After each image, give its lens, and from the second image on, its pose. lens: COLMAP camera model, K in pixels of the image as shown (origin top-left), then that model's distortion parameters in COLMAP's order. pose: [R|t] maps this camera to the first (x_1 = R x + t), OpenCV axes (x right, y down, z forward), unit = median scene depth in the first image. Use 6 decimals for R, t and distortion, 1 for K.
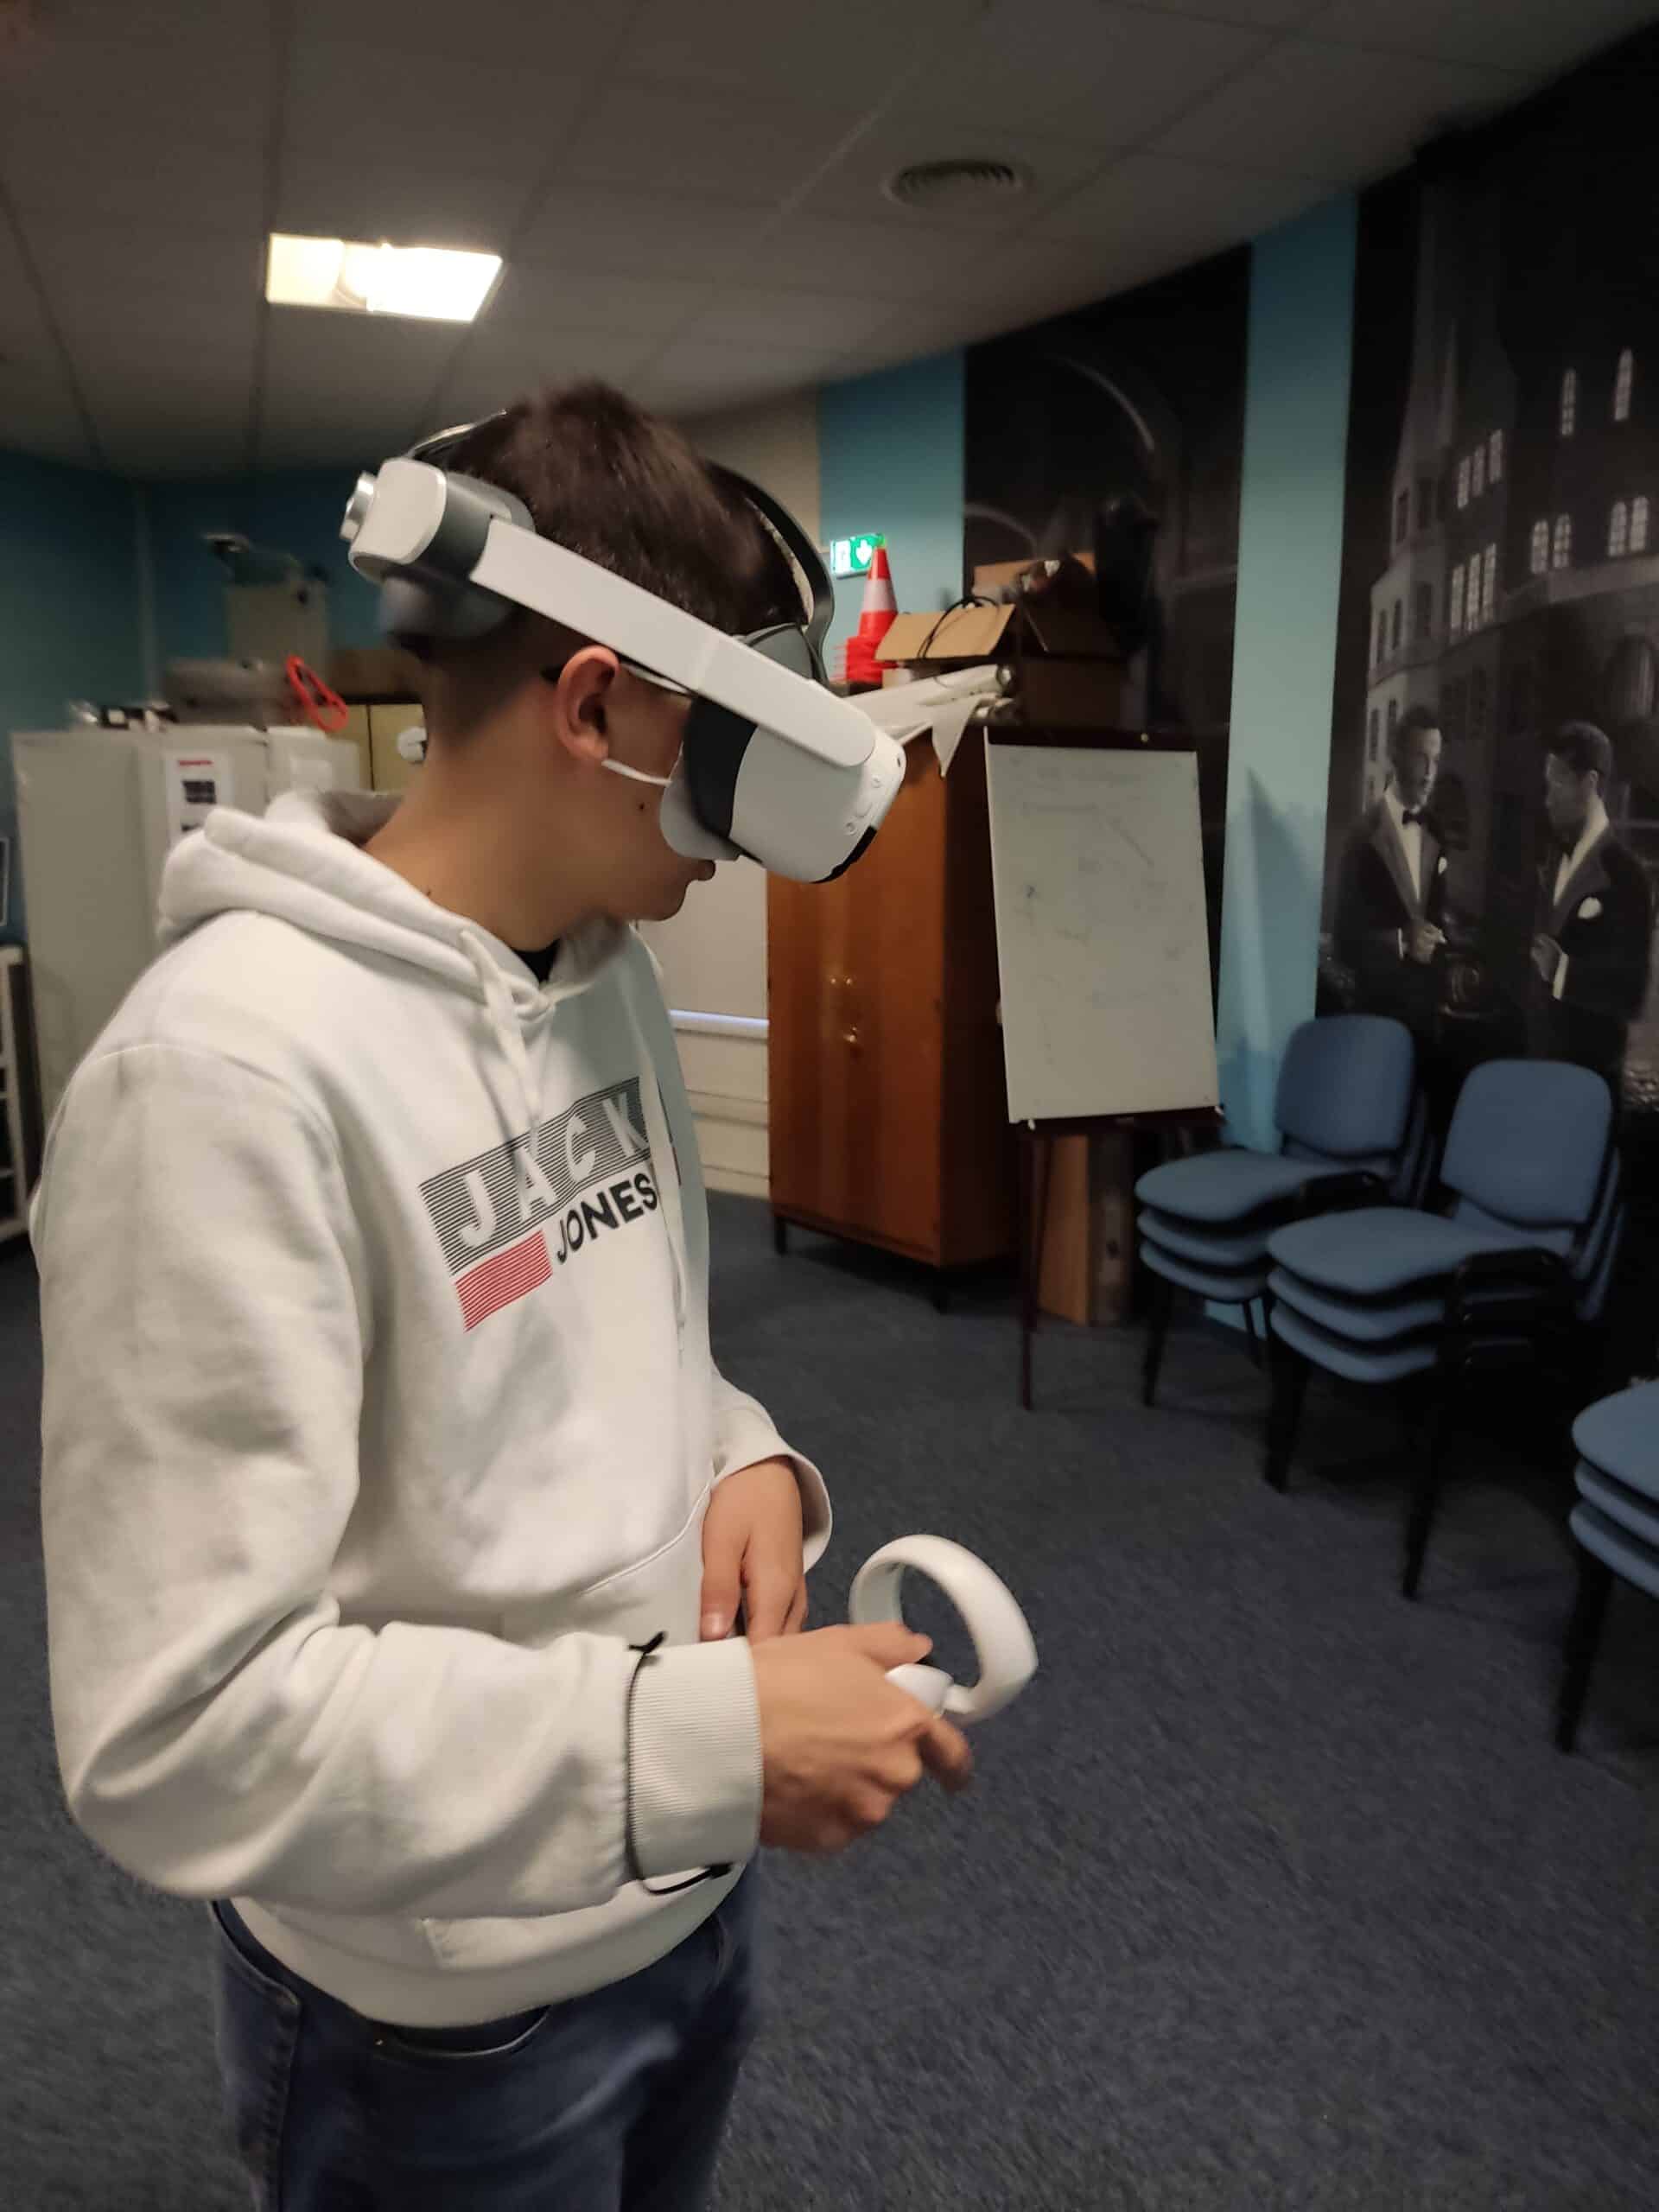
lens RADIAL K [[1645.2, 0, 818.4], [0, 1645.2, 1117.8], [0, 0, 1]] dist [0.054638, -0.002437]
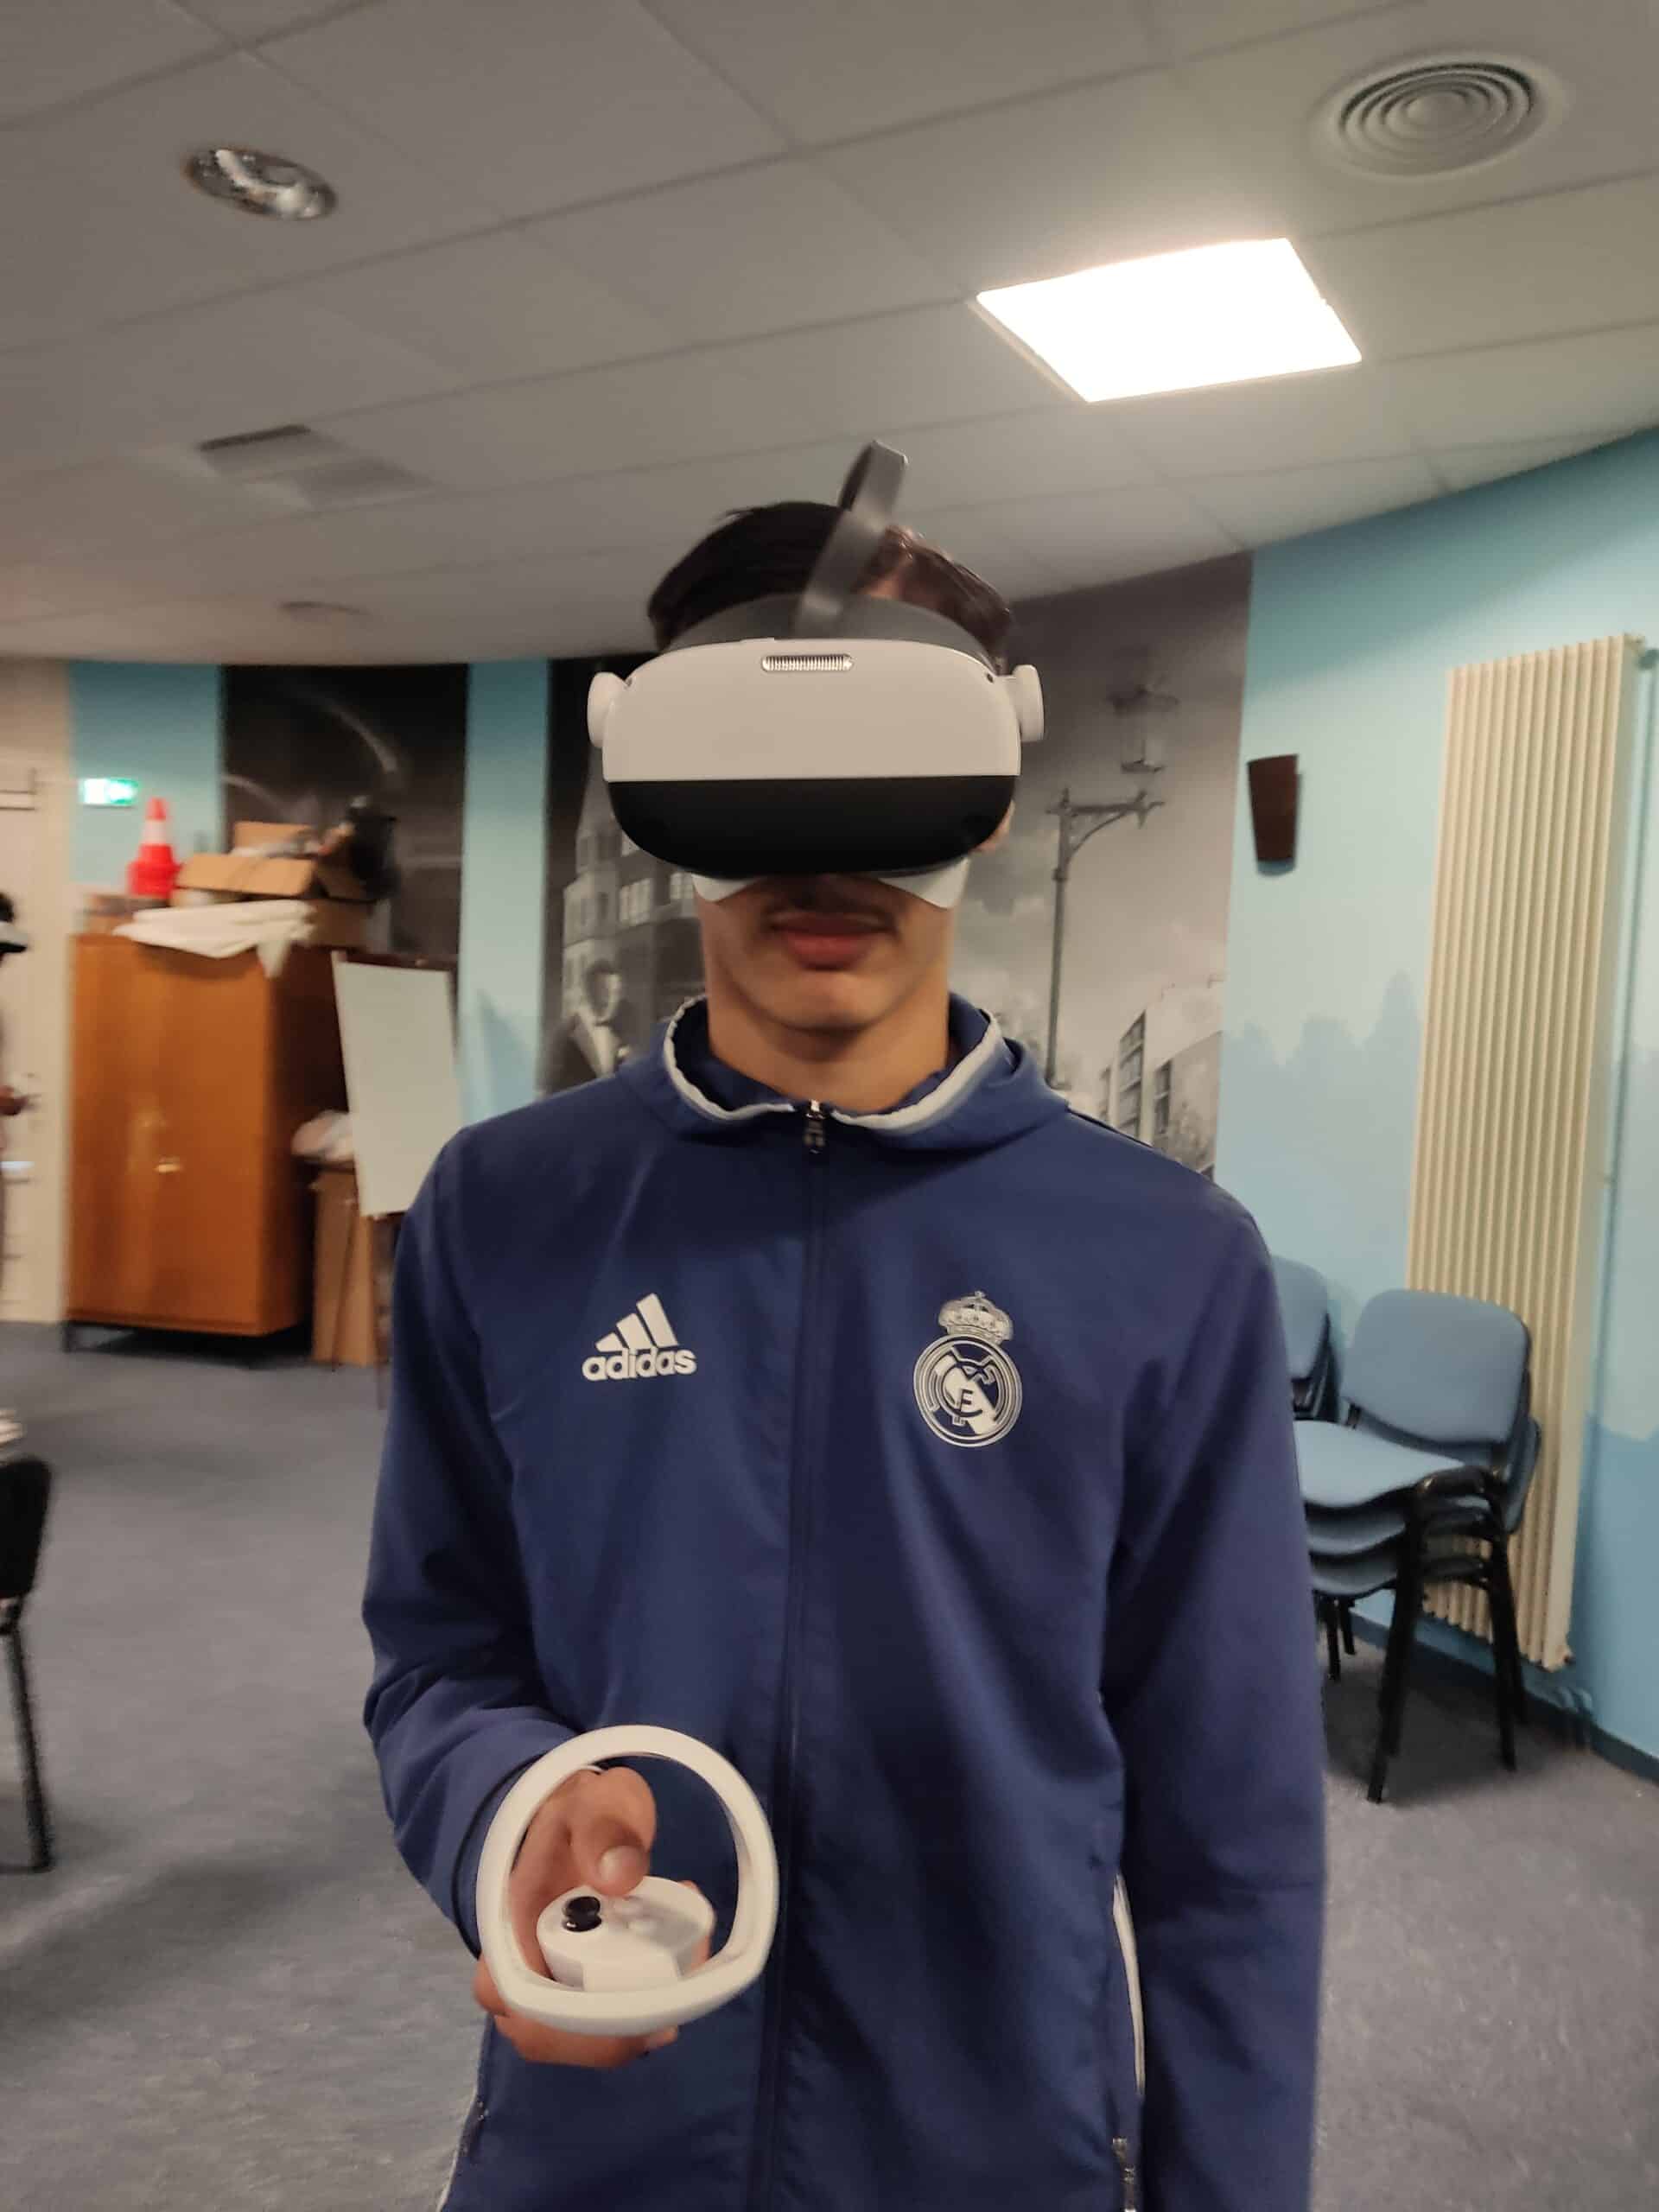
lens RADIAL K [[1645.2, 0, 823.0], [0, 1645.2, 1125.7], [0, 0, 1]] dist [0.054638, -0.002437]
pose [[0.759936, -0.003856, 0.649986, -0.488243], [0.068010, 0.994965, -0.073612, 0.054849], [-0.646430, 0.100146, 0.756372, -0.360028]]
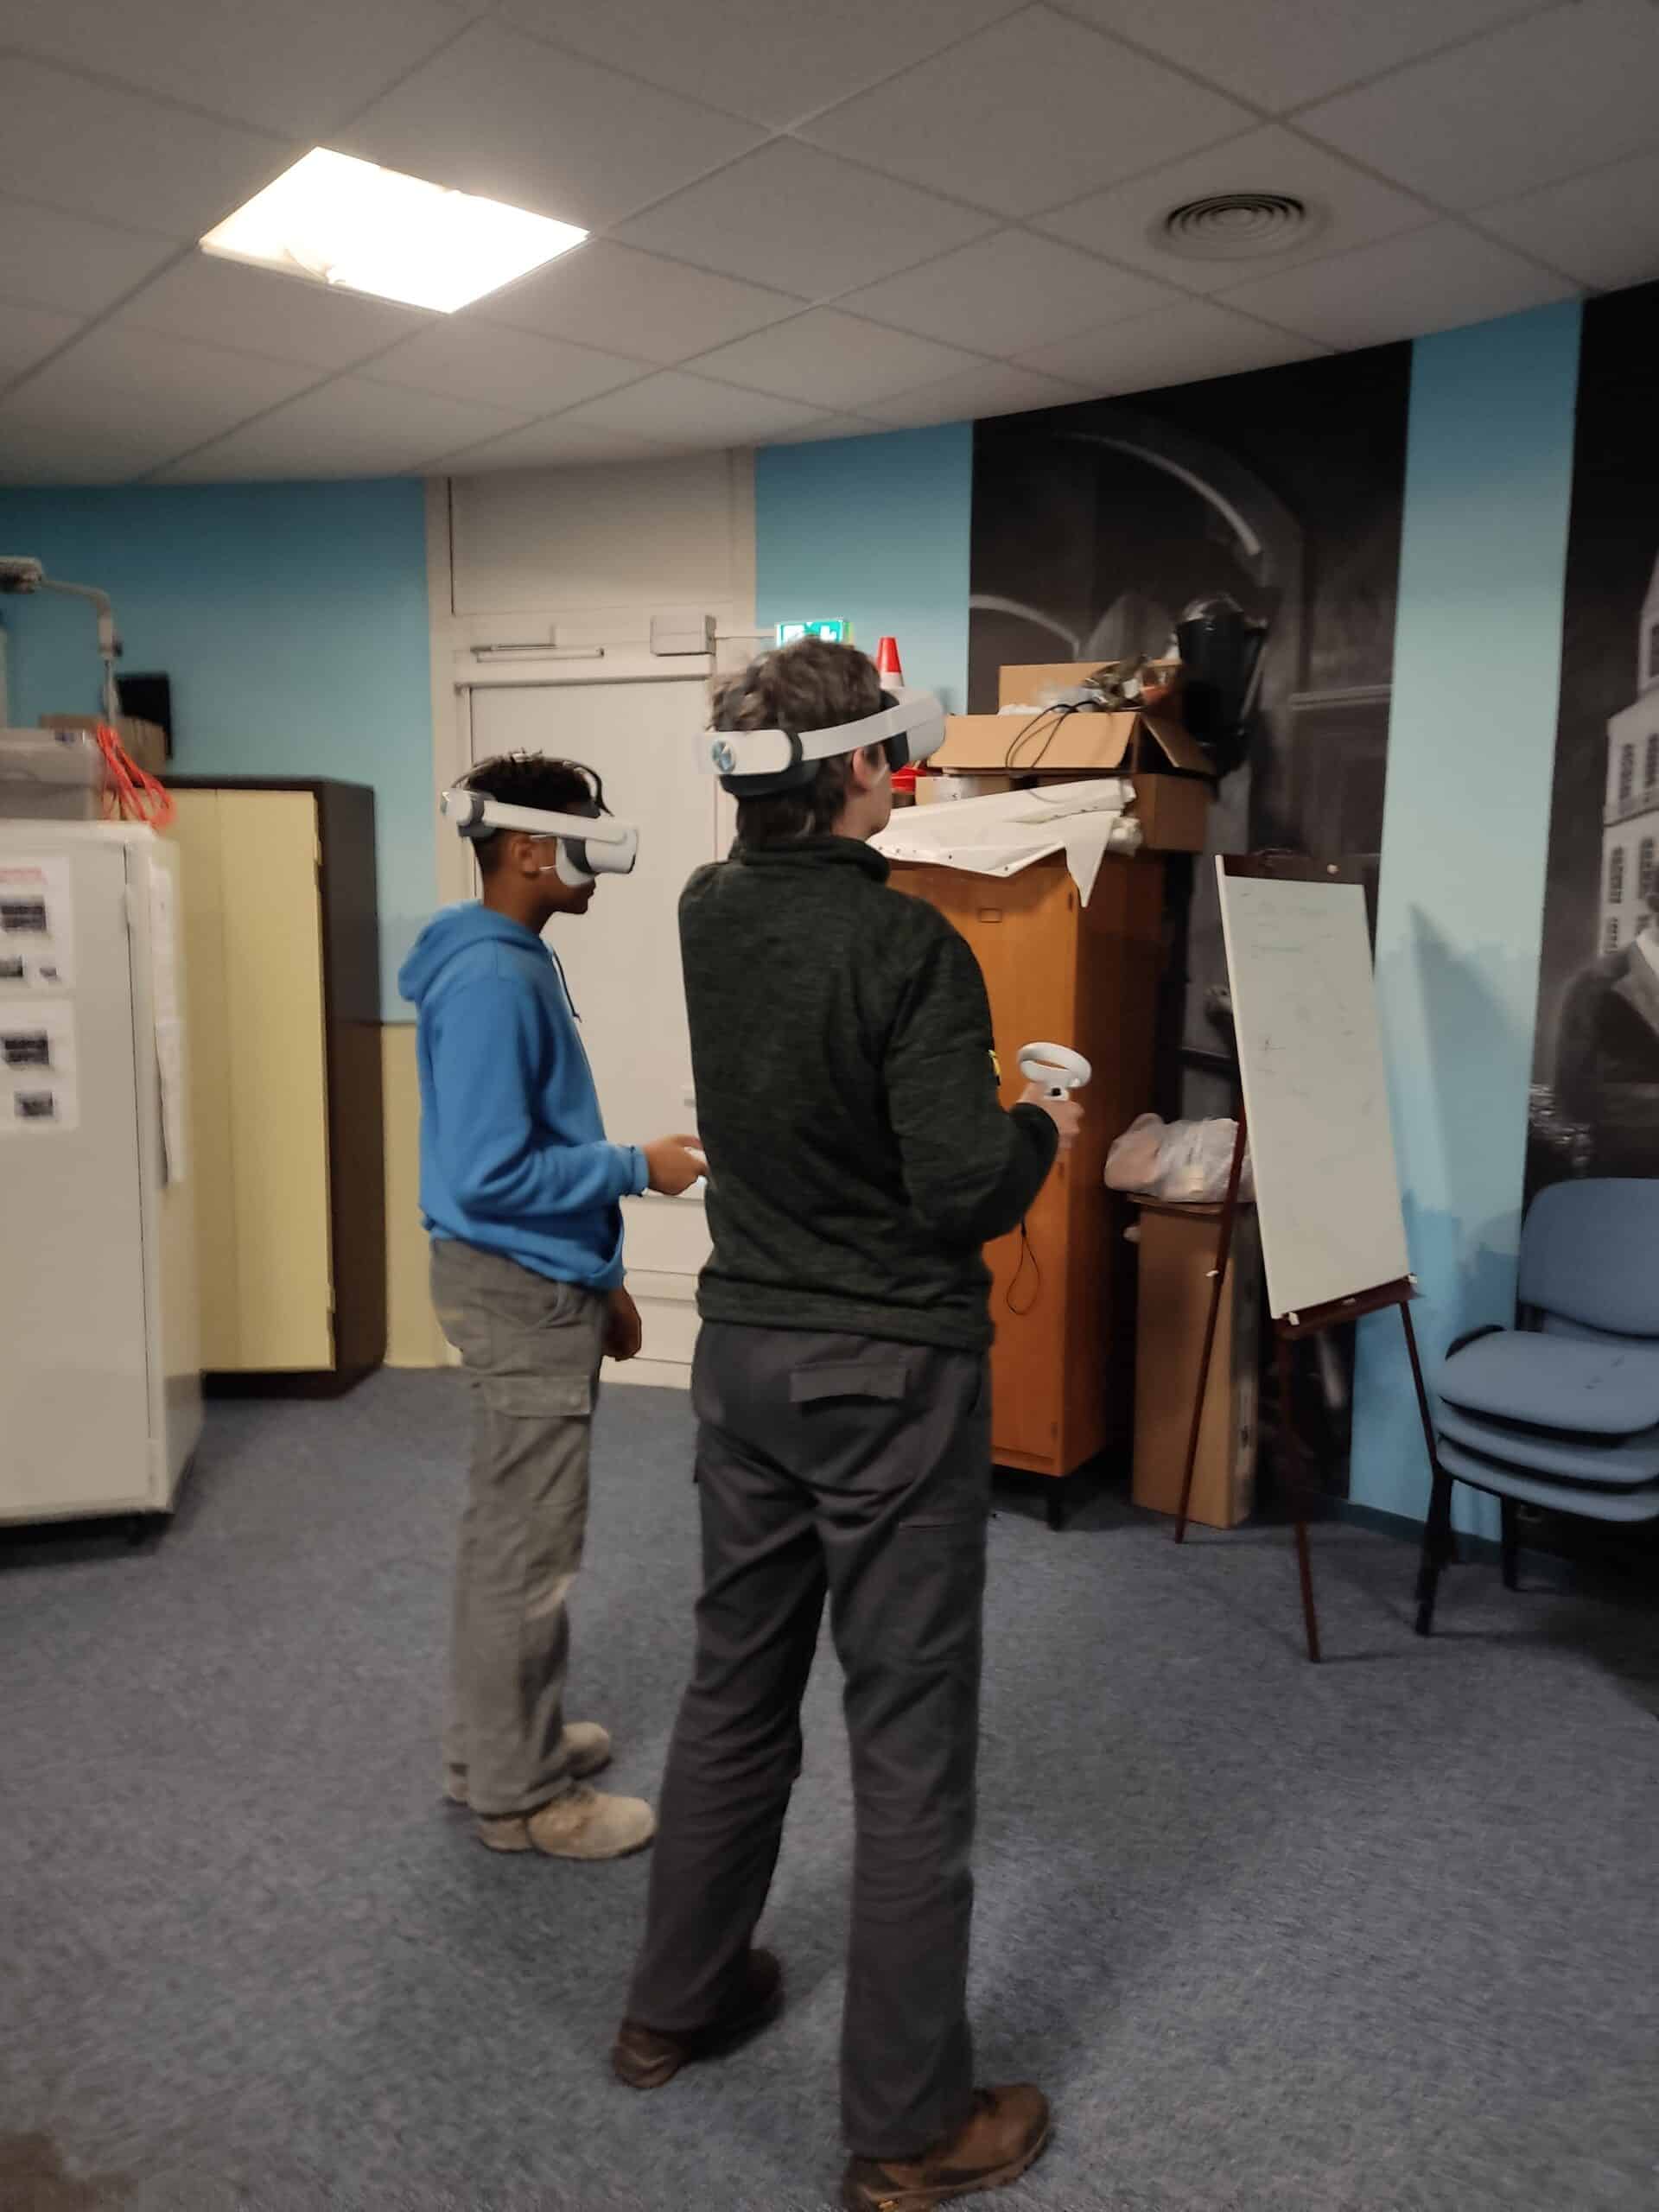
lens RADIAL K [[1645.2, 0, 822.7], [0, 1645.2, 1104.1], [0, 0, 1]] dist [0.054638, -0.002437]
pose [[0.929467, -0.034270, 0.367310, -0.372506], [0.054877, 0.997442, -0.045804, -0.073931], [-0.364800, 0.062730, 0.928970, 0.265959]]
